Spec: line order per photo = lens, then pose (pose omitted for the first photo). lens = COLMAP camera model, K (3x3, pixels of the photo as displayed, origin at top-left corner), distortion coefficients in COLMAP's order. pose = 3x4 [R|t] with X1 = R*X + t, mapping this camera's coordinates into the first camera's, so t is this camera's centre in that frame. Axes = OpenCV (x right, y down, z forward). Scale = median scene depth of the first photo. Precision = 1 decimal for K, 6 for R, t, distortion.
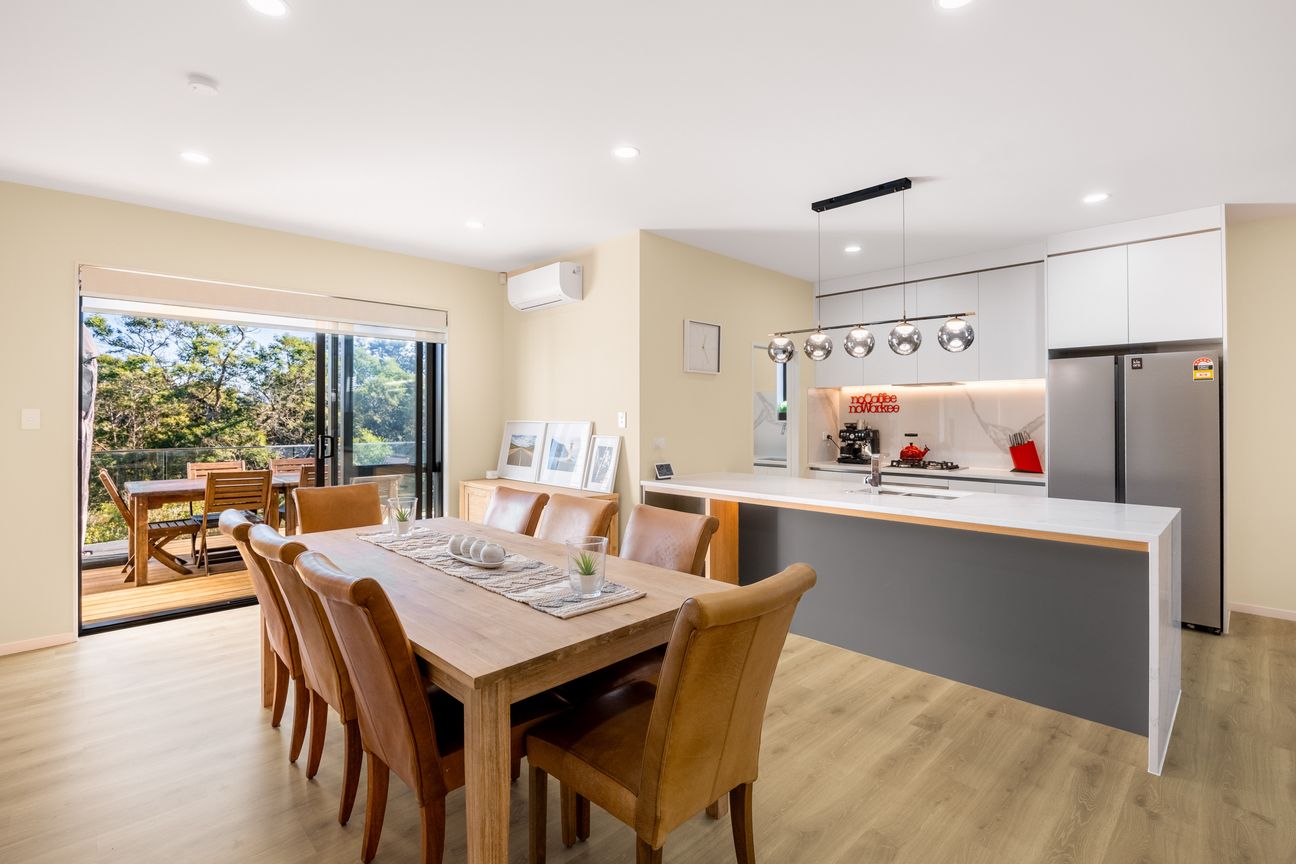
lens RADIAL K [[613.2, 0, 653.5], [0, 613.2, 419.5], [0, 0, 1]] dist [-0.017935, 0.000507]
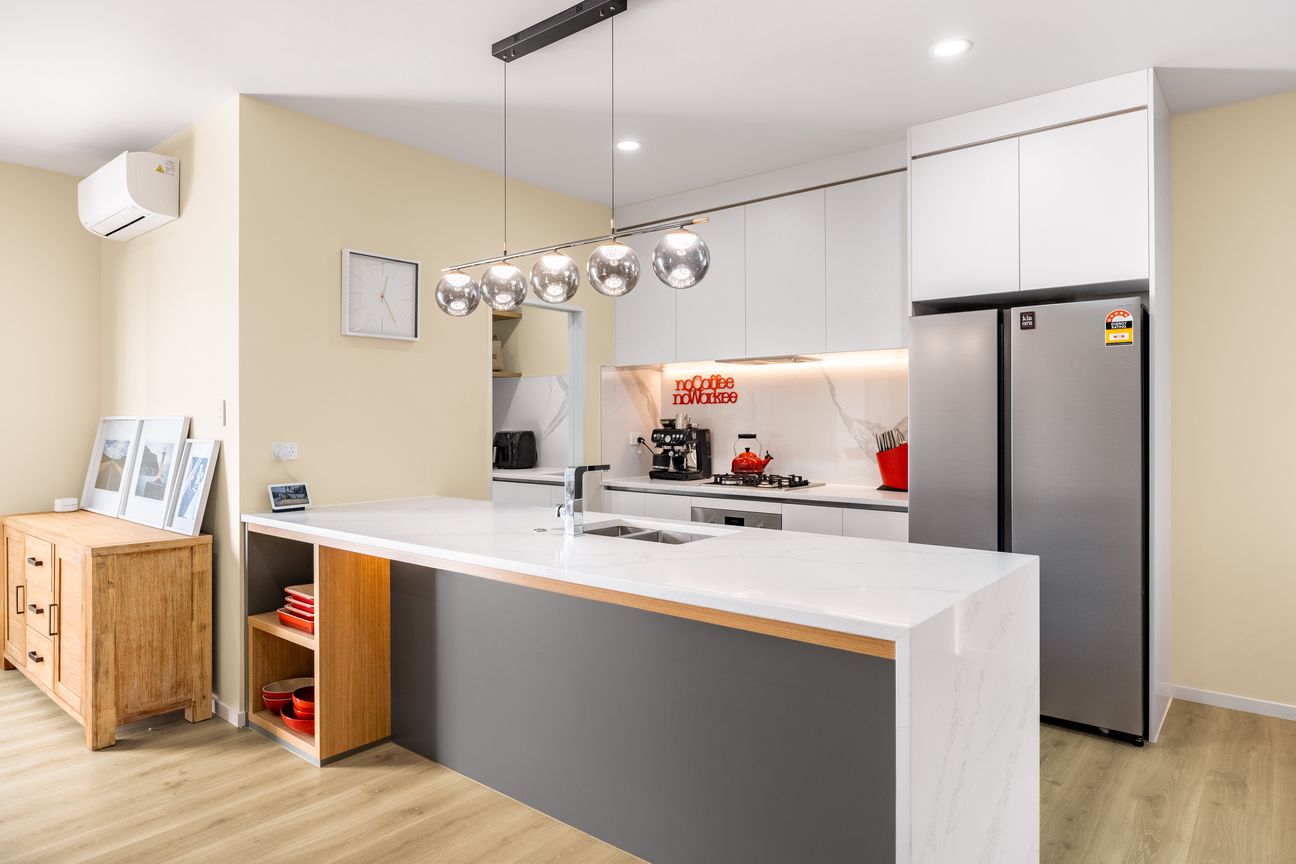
lens RADIAL K [[777.8, 0, 649.2], [0, 777.8, 429.7], [0, 0, 1]] dist [-0.008706, -0.000644]
pose [[0.995647, -0.006023, 0.093005, 0.270241], [0.005077, 0.999933, 0.010407, 0.010078], [-0.093061, -0.009890, 0.995611, 0.185069]]
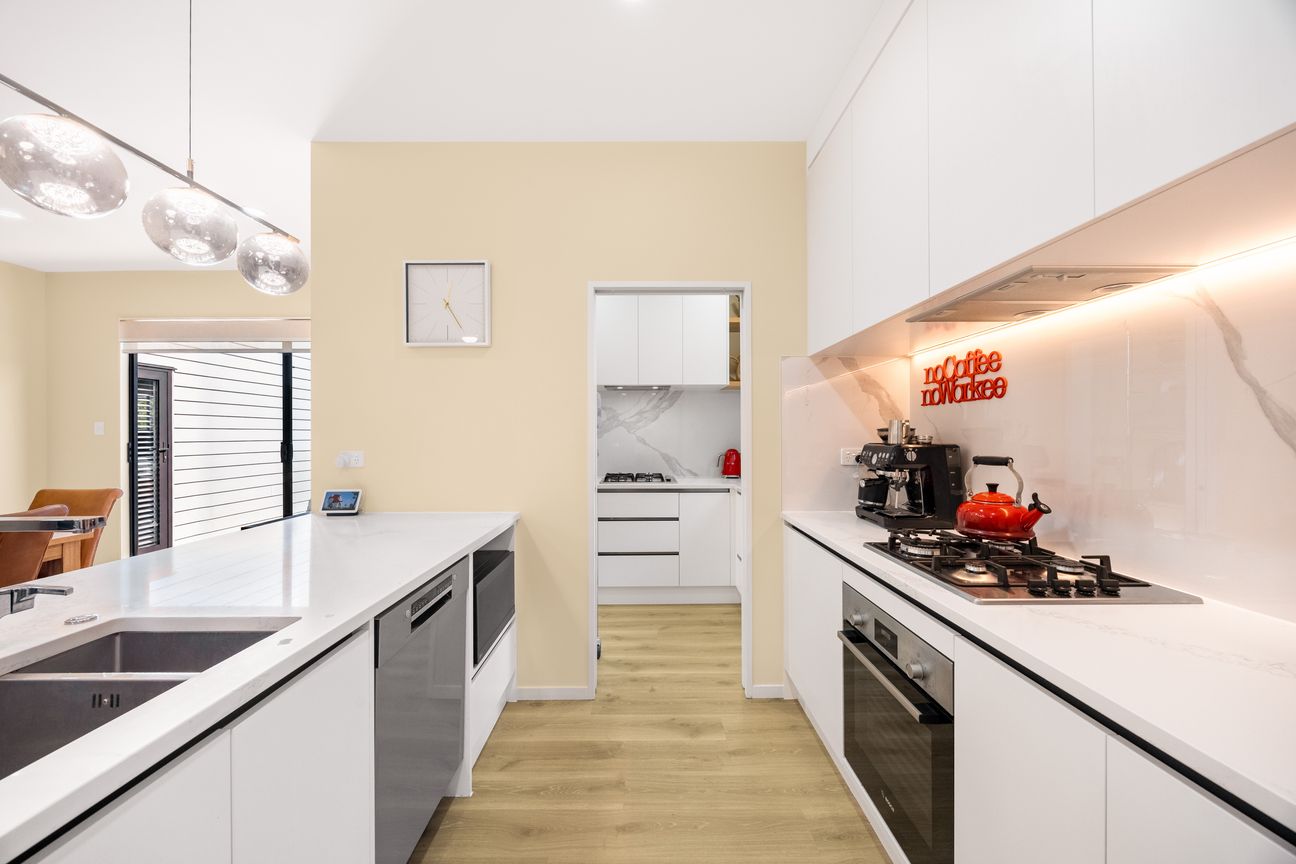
lens RADIAL K [[500.0, 0, 653.6], [0, 500.0, 433.1], [0, 0, 1]] dist [0.000013, 0.000055]
pose [[0.708713, -0.004112, -0.705485, 0.555173], [0.001527, 0.999990, -0.004294, 0.012634], [0.705495, 0.001966, 0.708712, 0.770310]]
